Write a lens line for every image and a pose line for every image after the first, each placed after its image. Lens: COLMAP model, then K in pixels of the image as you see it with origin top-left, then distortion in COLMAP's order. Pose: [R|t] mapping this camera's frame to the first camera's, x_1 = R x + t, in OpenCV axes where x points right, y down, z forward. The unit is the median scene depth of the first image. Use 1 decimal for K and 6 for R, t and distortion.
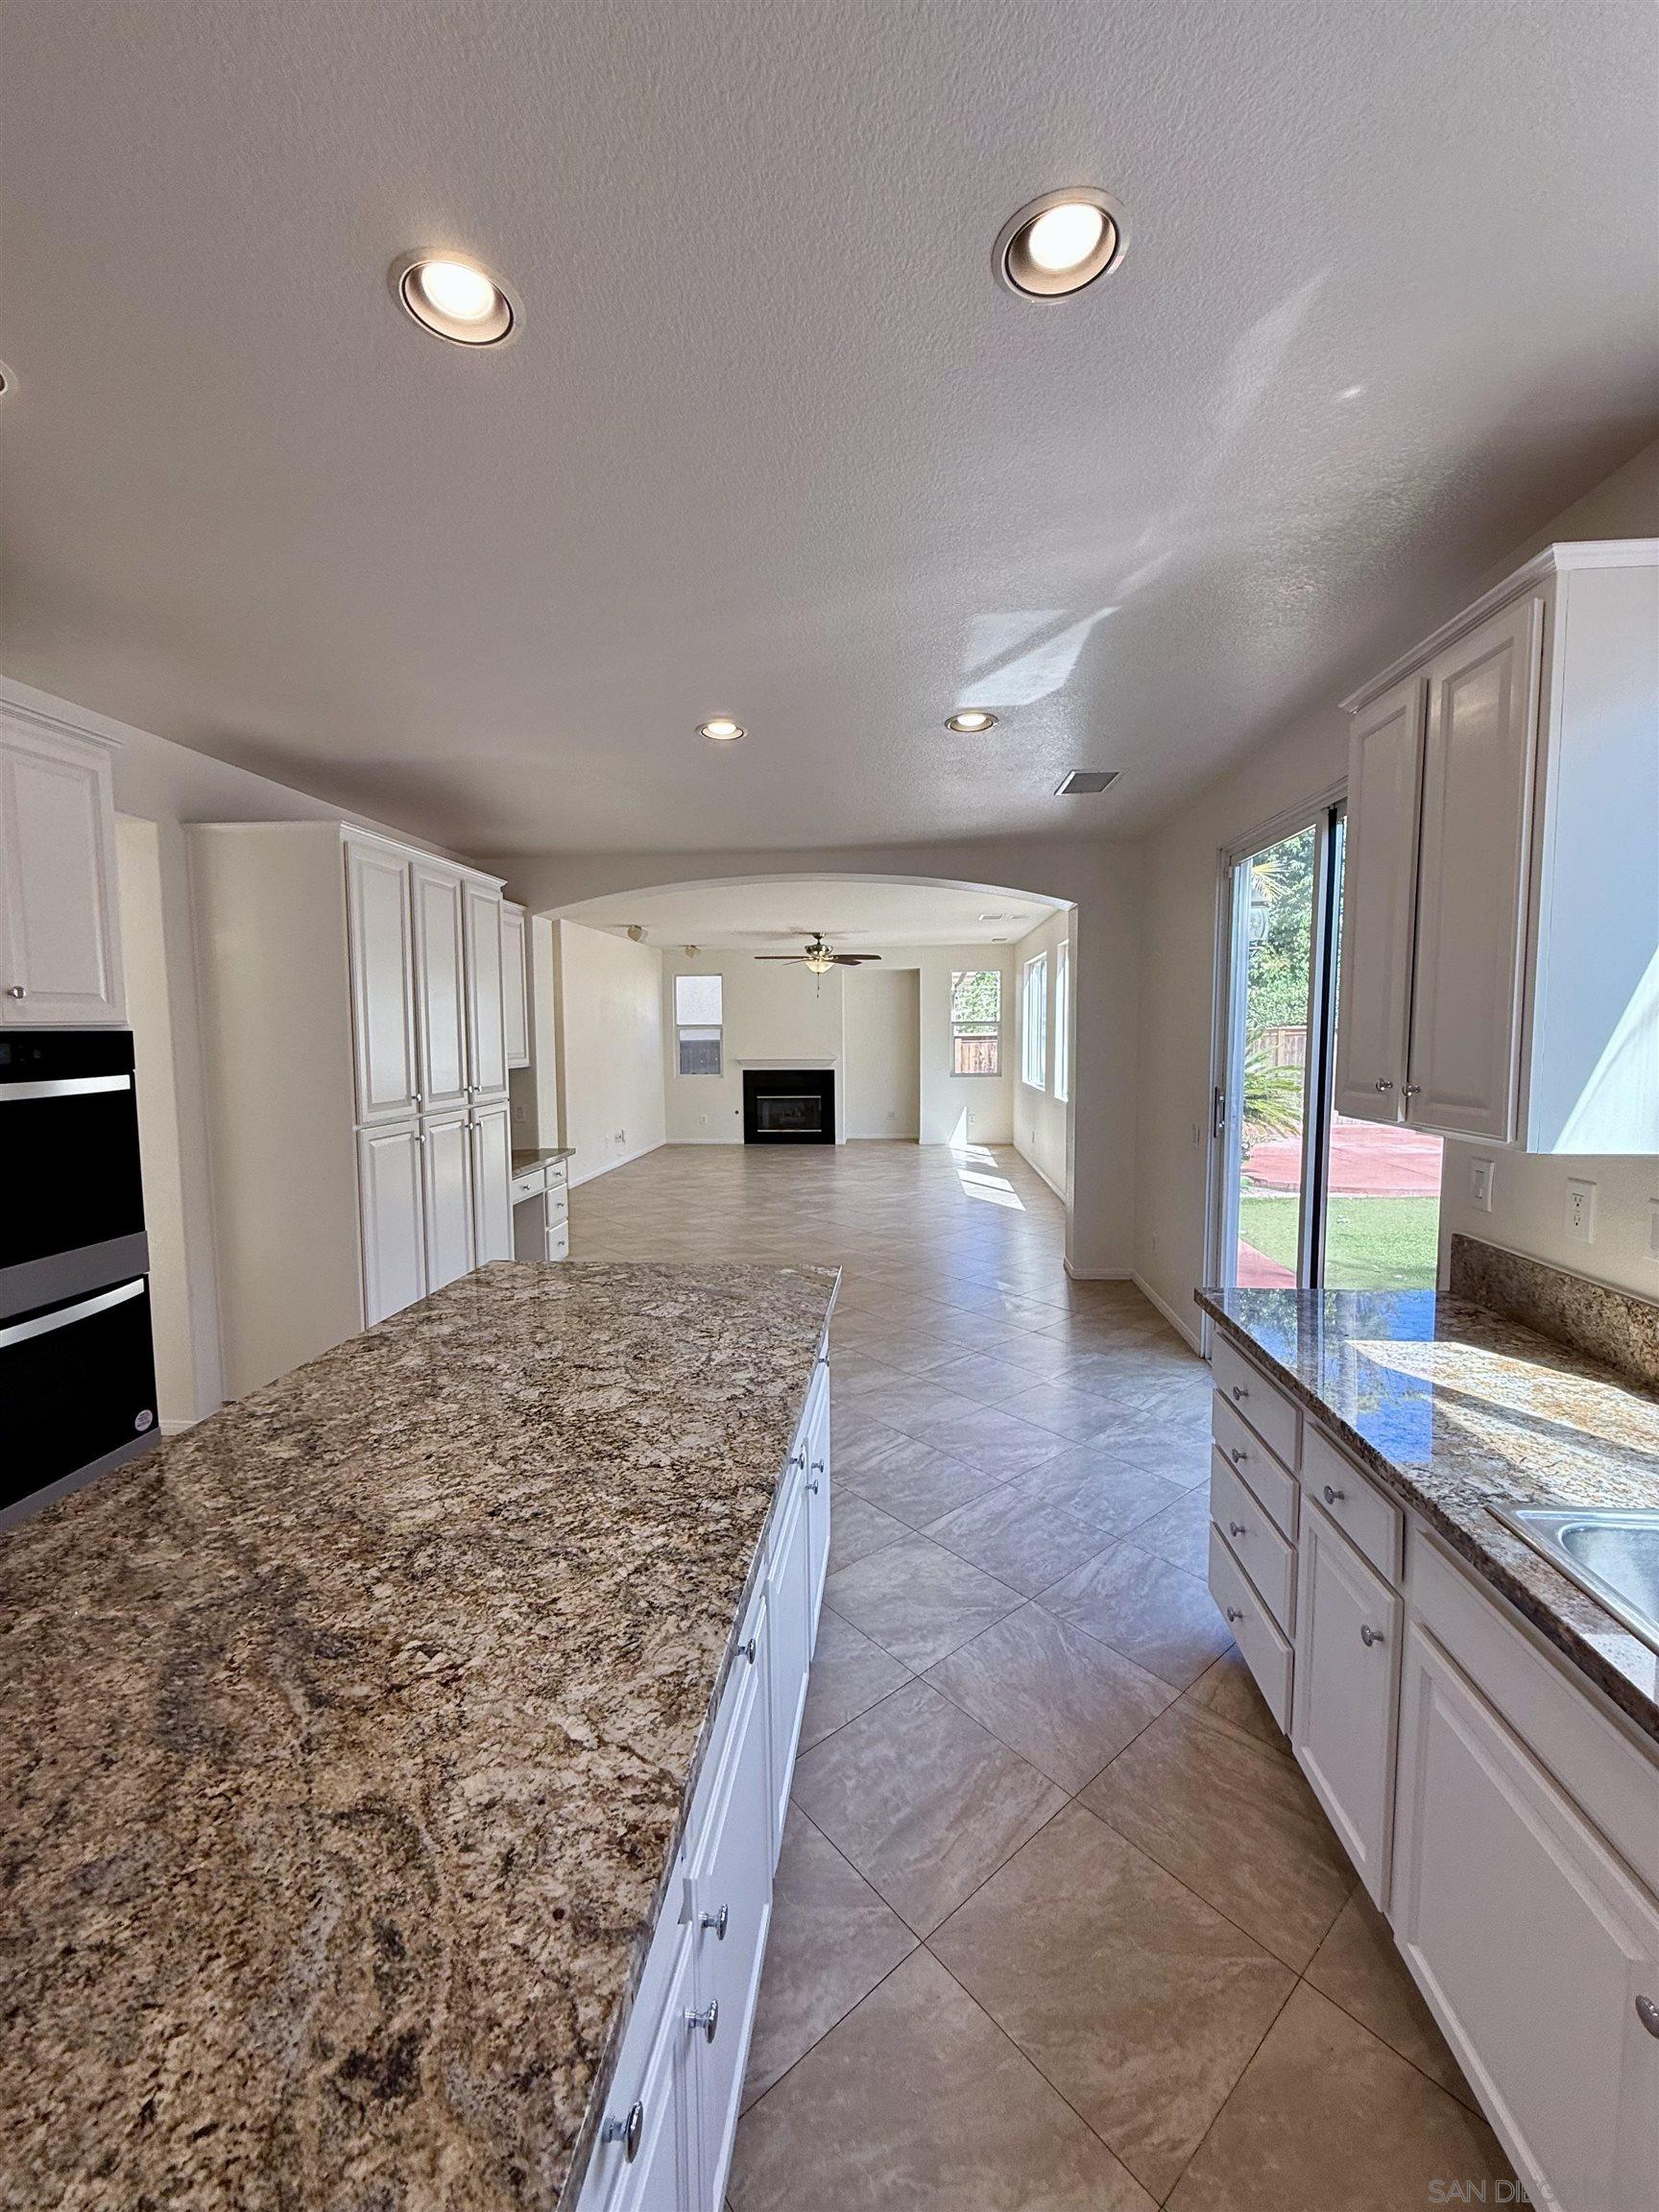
lens RADIAL K [[871.5, 0, 829.5], [0, 871.5, 1106.0], [0, 0, 1]] dist [0.000884, 0.000012]
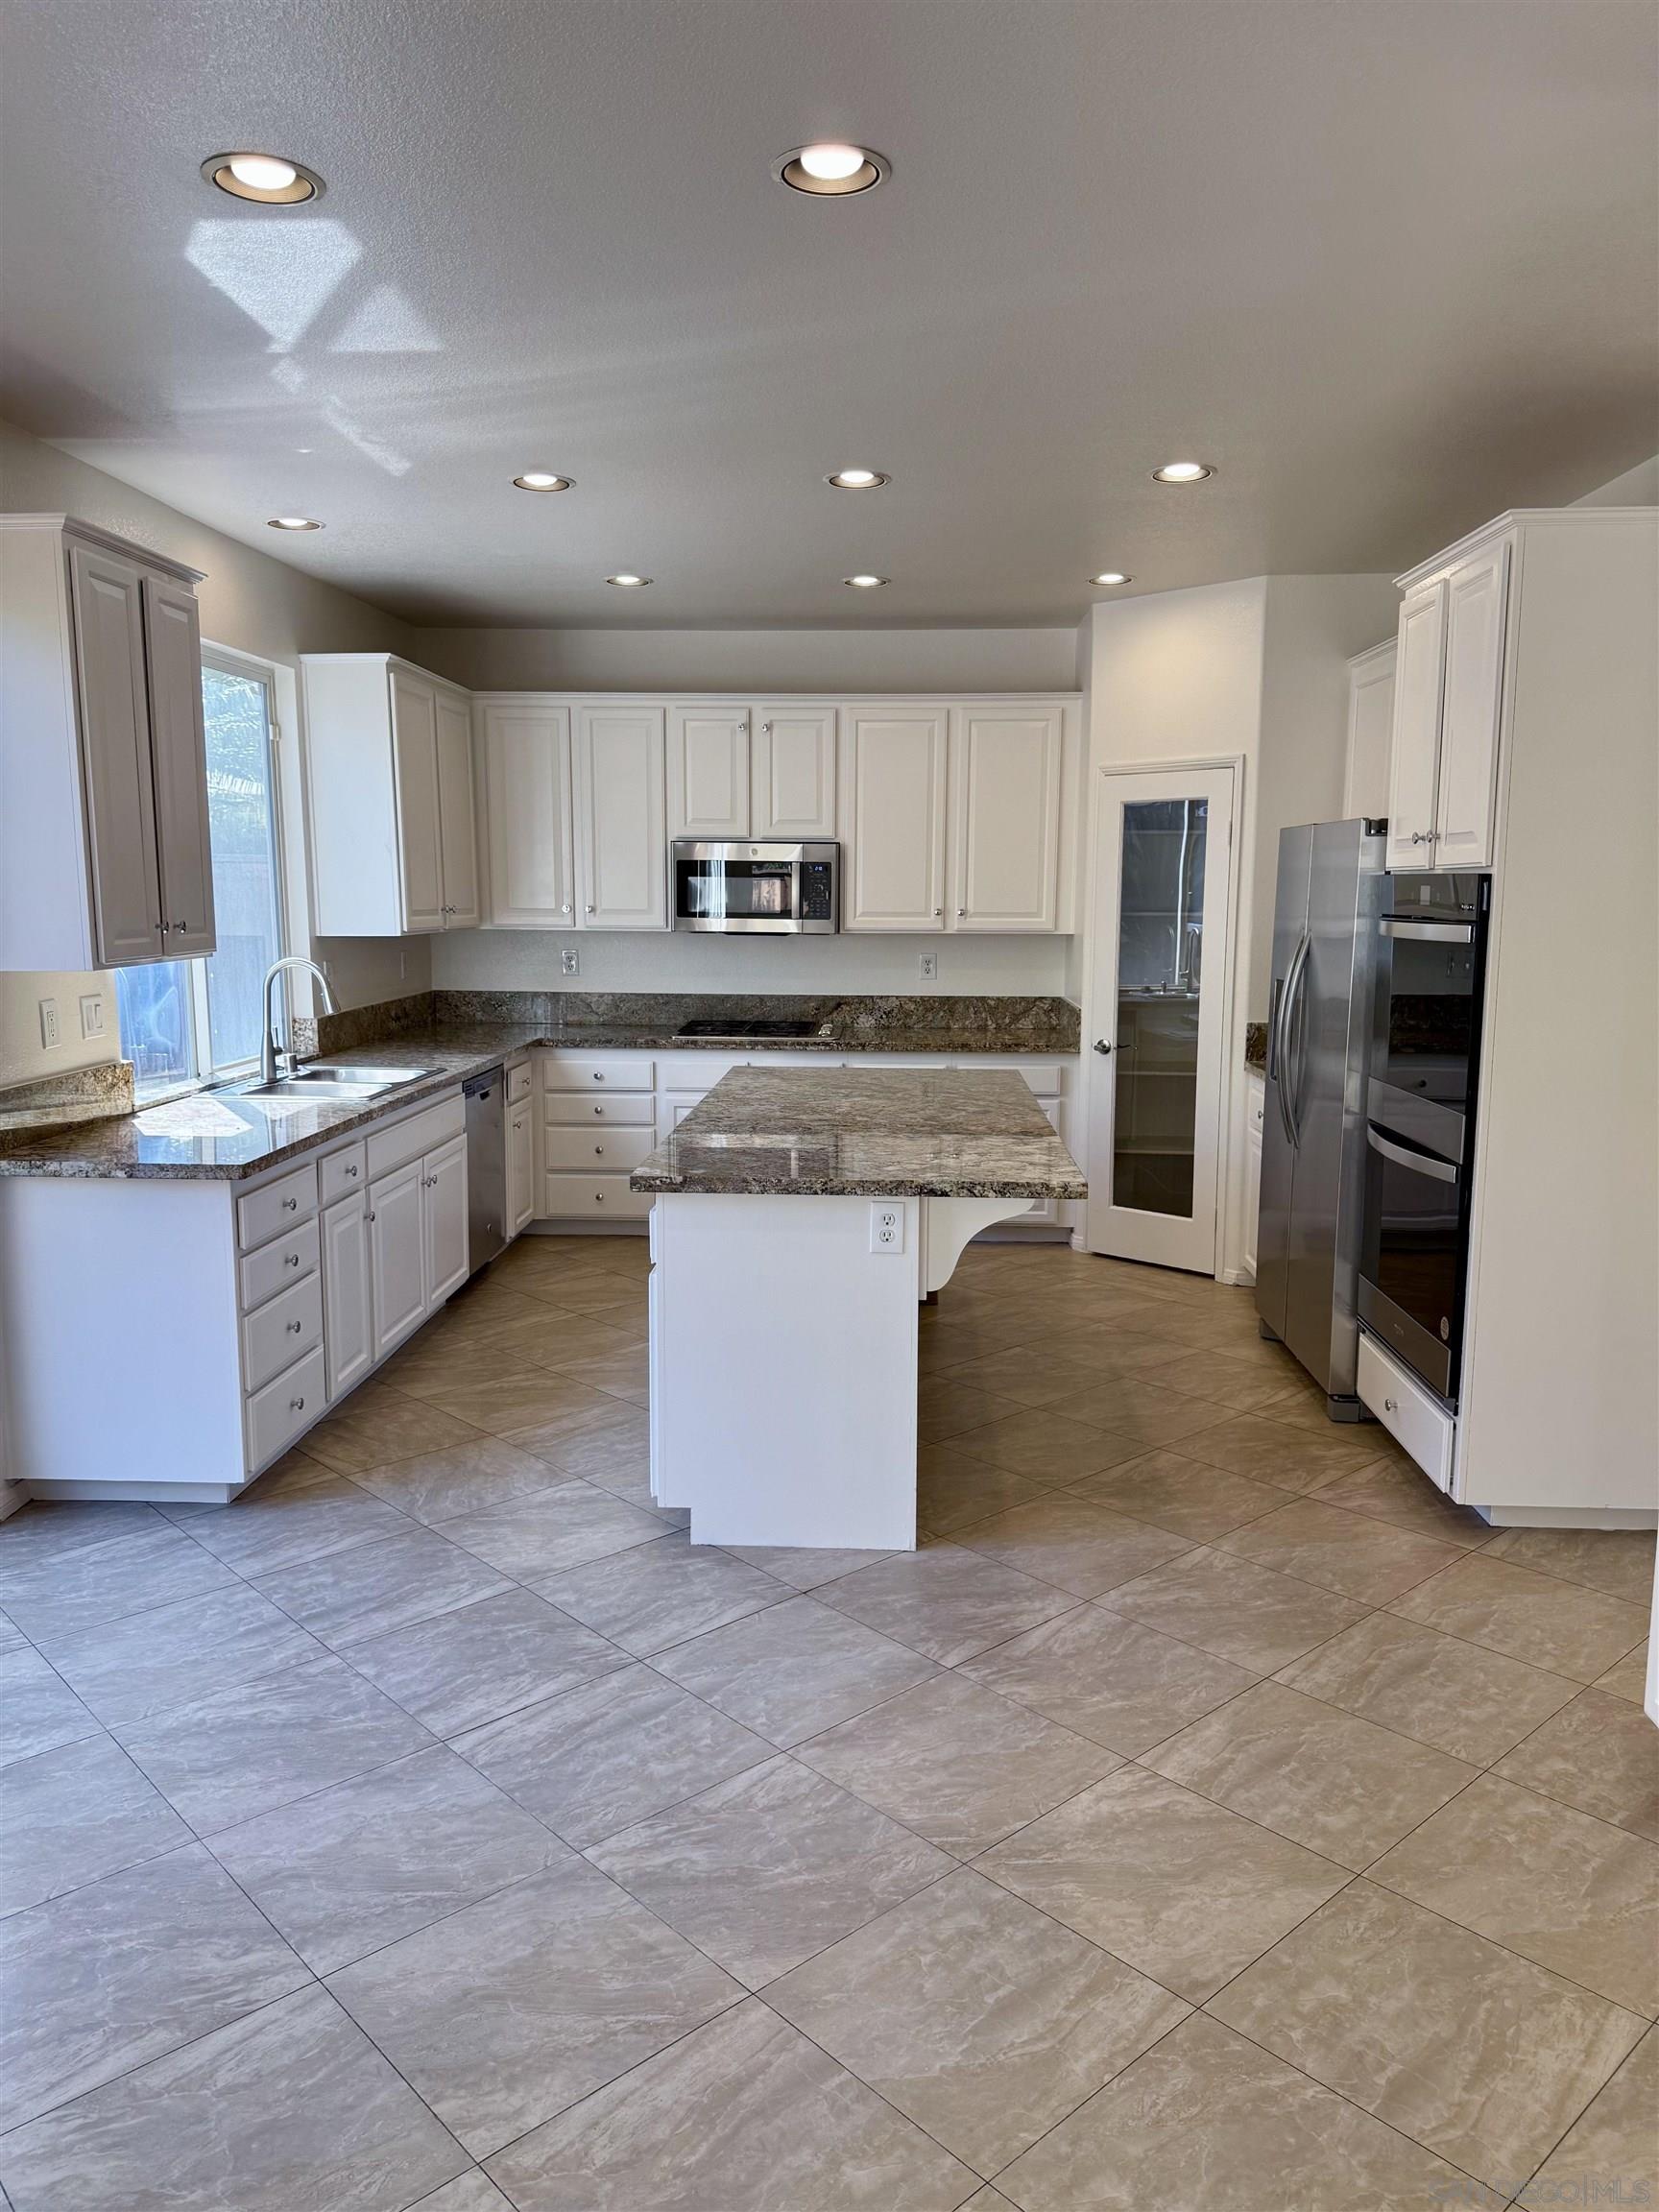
lens RADIAL K [[1523.9, 0, 829.5], [0, 1523.9, 1106.0], [0, 0, 1]] dist [-0.001242, -0.000614]
pose [[-0.998819, 0.010921, -0.047346, -0.104929], [-0.000293, 0.973047, 0.230607, -0.195679], [0.048588, 0.230348, -0.971894, 2.337962]]
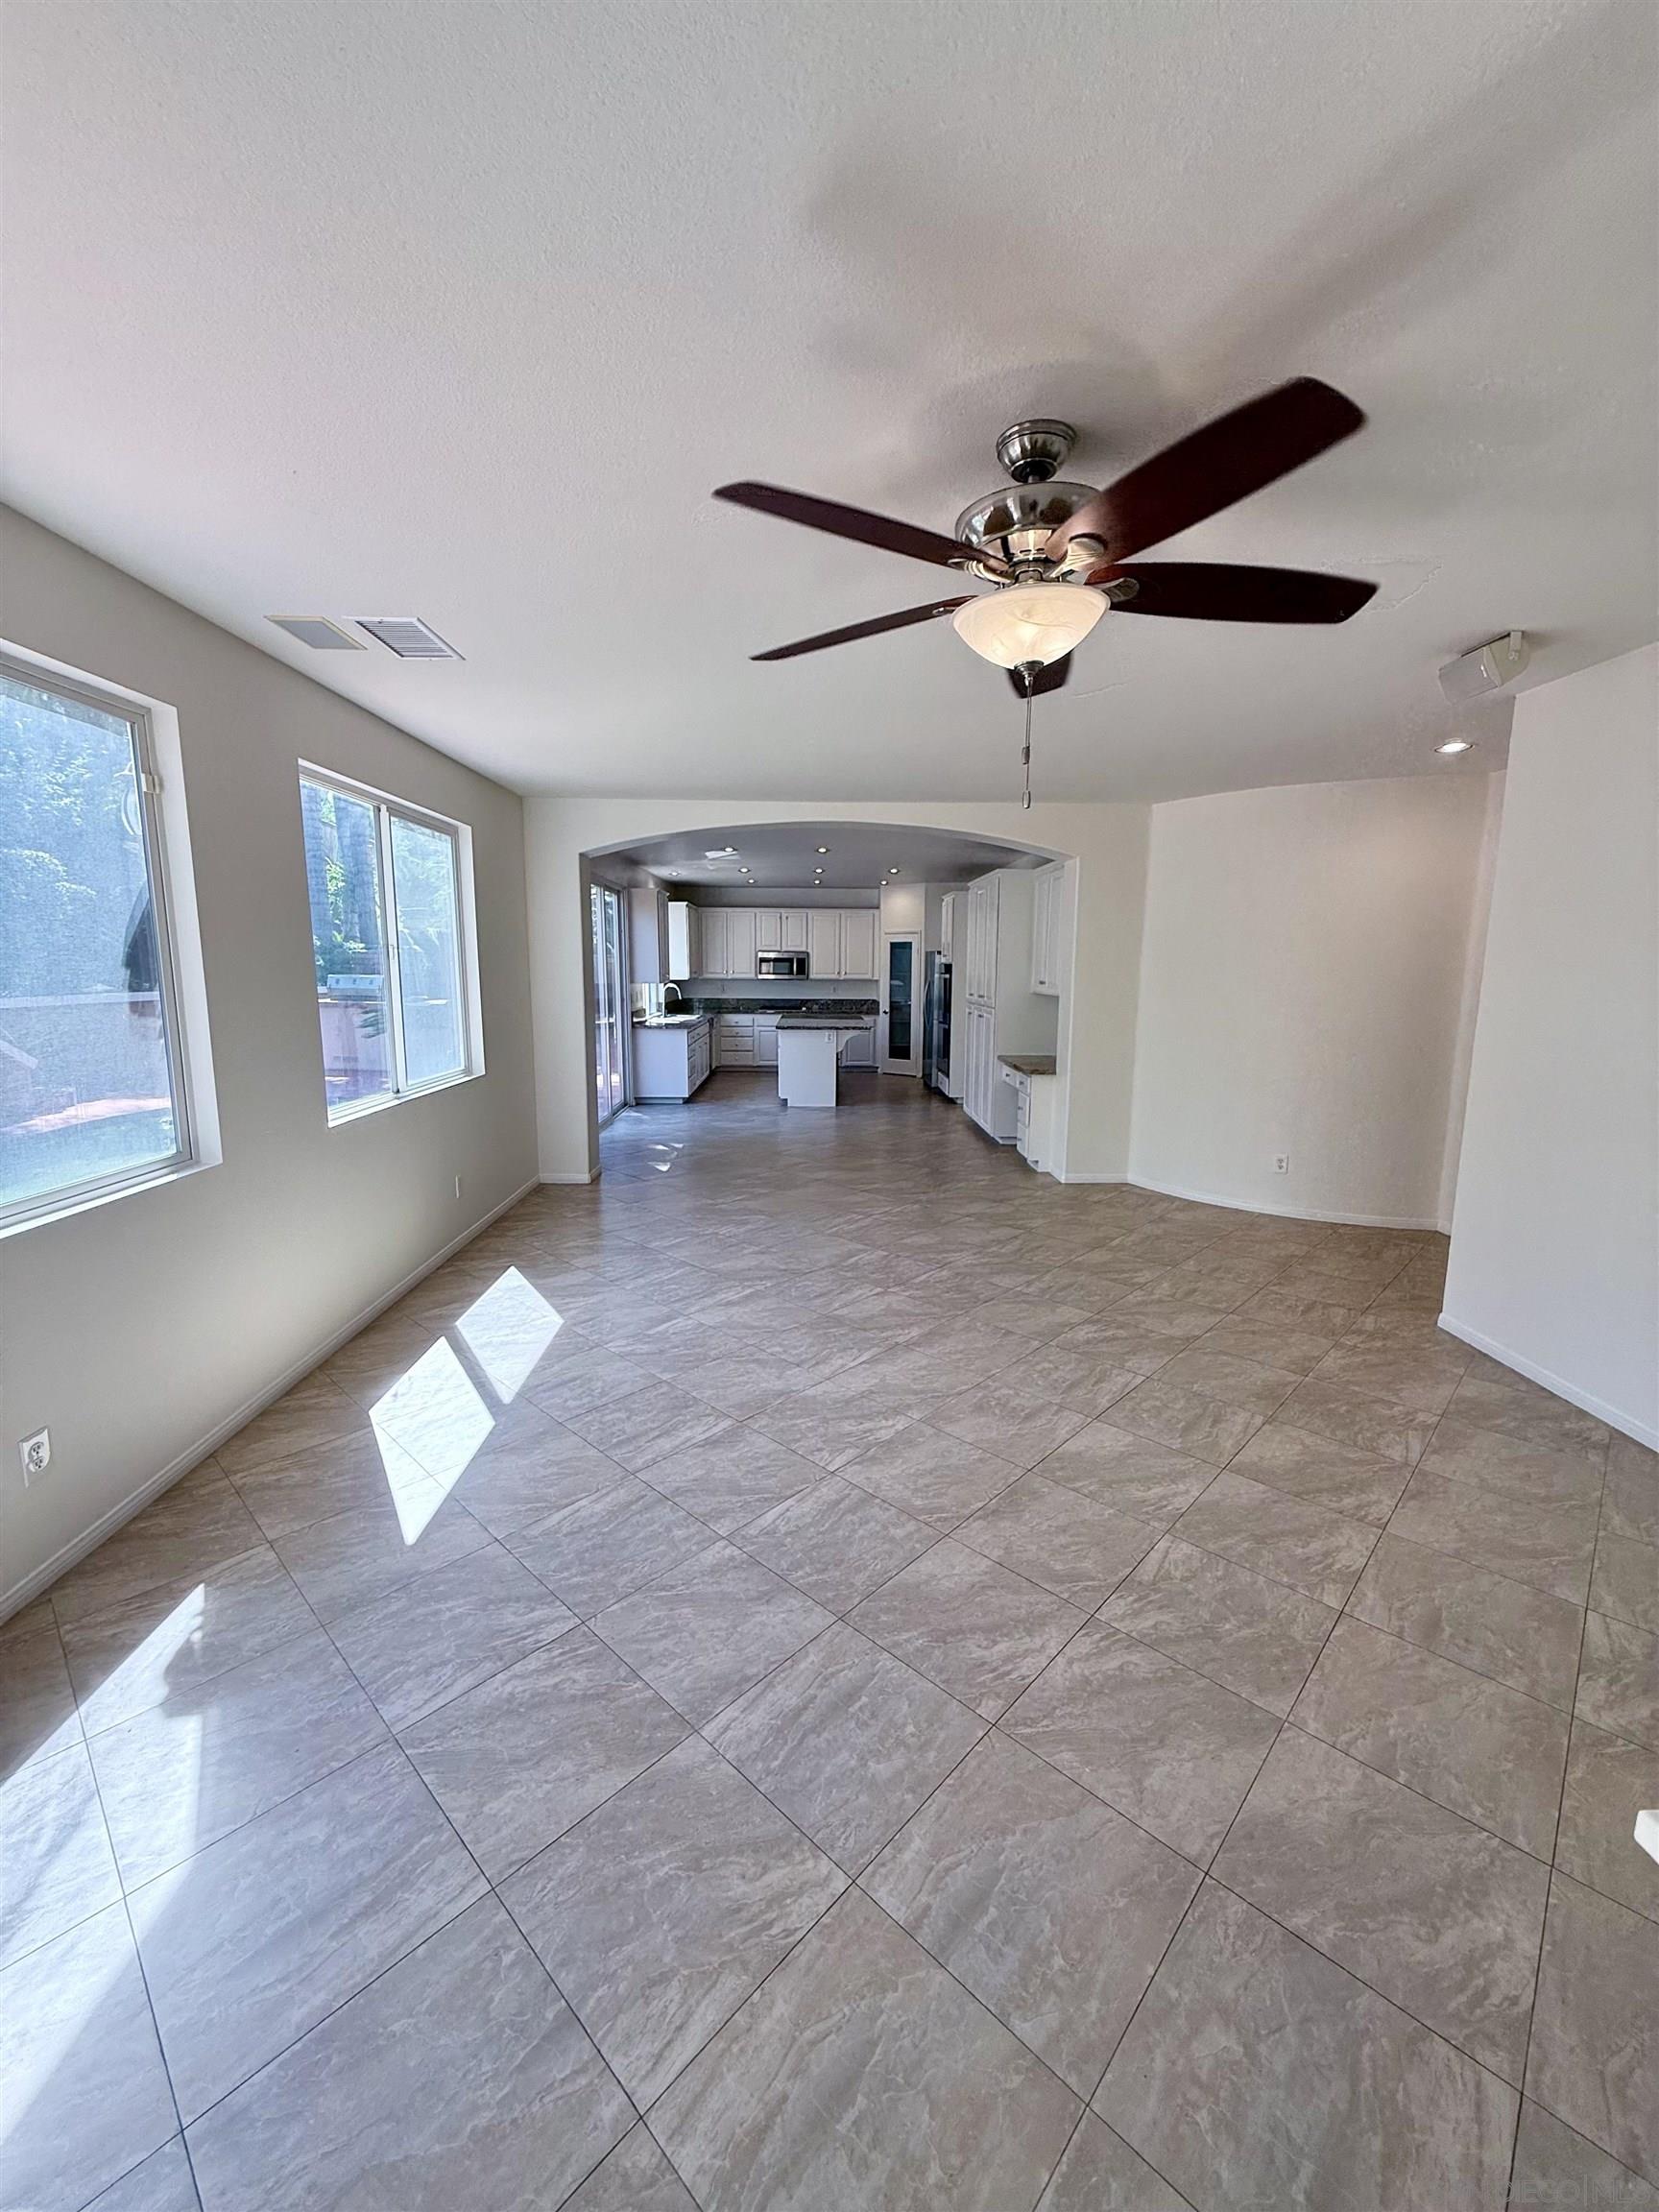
lens RADIAL K [[871.5, 0, 829.5], [0, 871.5, 1106.0], [0, 0, 1]] dist [0.000884, 0.000012]
pose [[-0.993788, 0.021111, -0.109267, 0.224590], [-0.007146, 0.967711, 0.251963, -0.465723], [0.111059, 0.251178, -0.961548, 4.996053]]
